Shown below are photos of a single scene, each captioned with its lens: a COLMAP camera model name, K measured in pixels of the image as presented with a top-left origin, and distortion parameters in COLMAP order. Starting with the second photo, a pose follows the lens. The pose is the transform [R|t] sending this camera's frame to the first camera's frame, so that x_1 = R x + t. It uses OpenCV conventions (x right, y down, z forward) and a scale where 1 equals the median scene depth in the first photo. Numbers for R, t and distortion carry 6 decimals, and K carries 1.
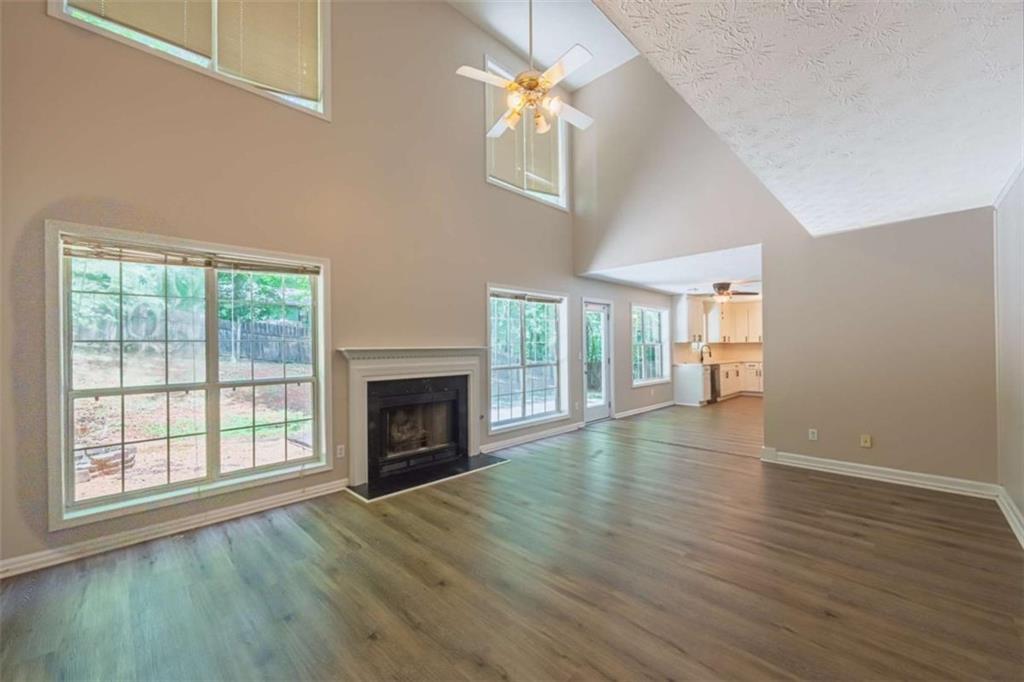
lens RADIAL K [[405.4, 0, 512.0], [0, 405.4, 341.0], [0, 0, 1]] dist [0.000065, -0.000096]
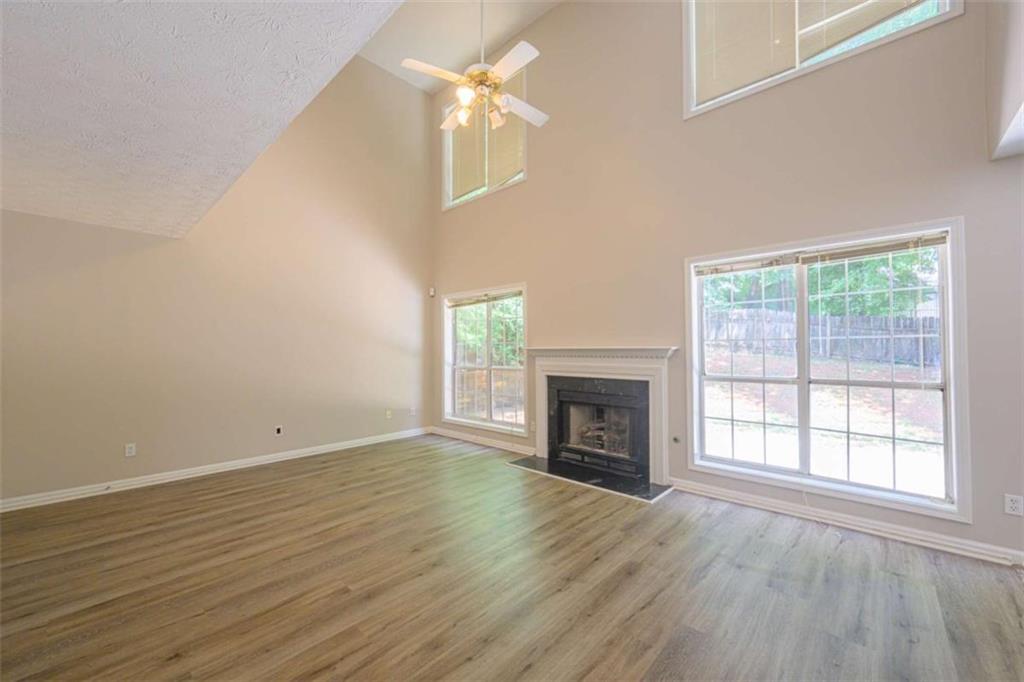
lens RADIAL K [[403.2, 0, 512.0], [0, 403.2, 341.0], [0, 0, 1]] dist [0.002251, 0.000371]
pose [[0.032797, -0.009039, -0.999421, 0.675614], [0.021162, 0.999741, -0.008348, 0.004048], [0.999238, -0.020876, 0.032980, 0.684411]]
